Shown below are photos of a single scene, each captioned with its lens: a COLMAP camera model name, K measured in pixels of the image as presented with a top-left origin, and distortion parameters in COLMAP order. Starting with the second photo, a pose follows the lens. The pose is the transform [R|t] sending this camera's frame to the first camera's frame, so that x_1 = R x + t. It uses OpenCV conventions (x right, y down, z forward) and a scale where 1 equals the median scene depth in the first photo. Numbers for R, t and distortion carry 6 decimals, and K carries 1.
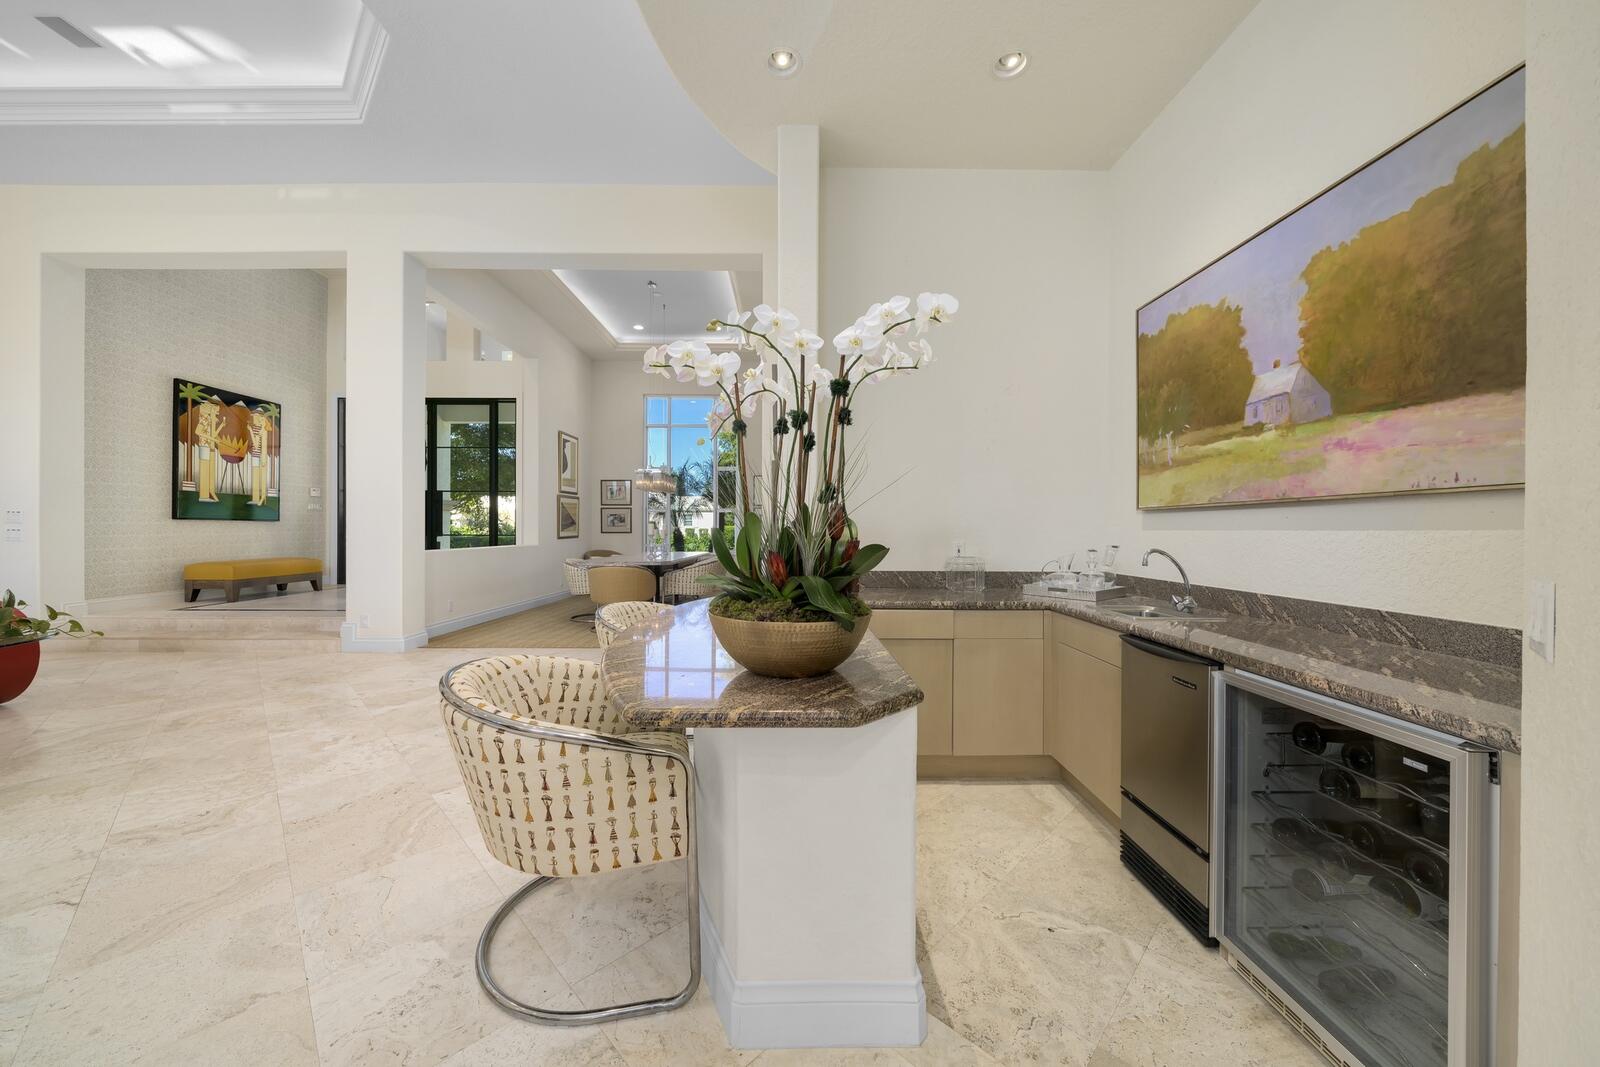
lens RADIAL K [[574.4, 0, 791.0], [0, 574.4, 527.6], [0, 0, 1]] dist [0.000213, 0.000035]
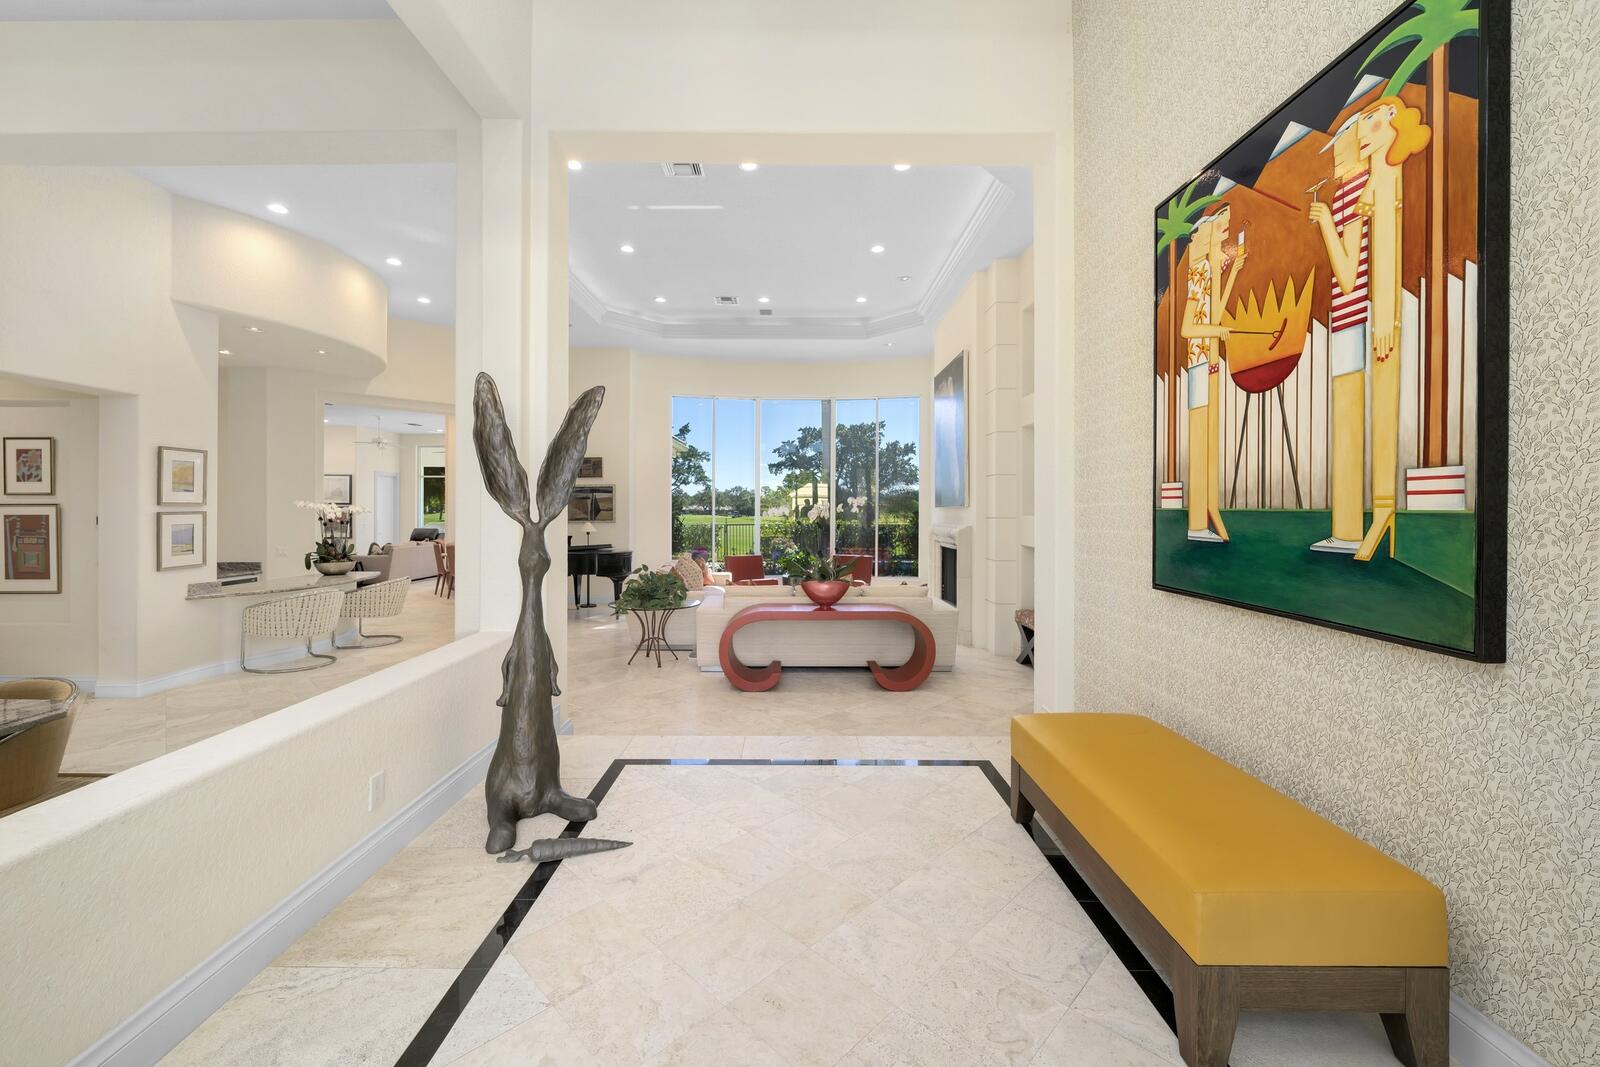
lens RADIAL K [[700.5, 0, 801.5], [0, 700.5, 521.7], [0, 0, 1]] dist [0.000422, 0.000093]
pose [[-0.999957, -0.005182, -0.007709, -0.737755], [-0.005288, 0.999890, 0.013876, -0.055187], [0.007637, 0.013917, -0.999874, 1.272550]]
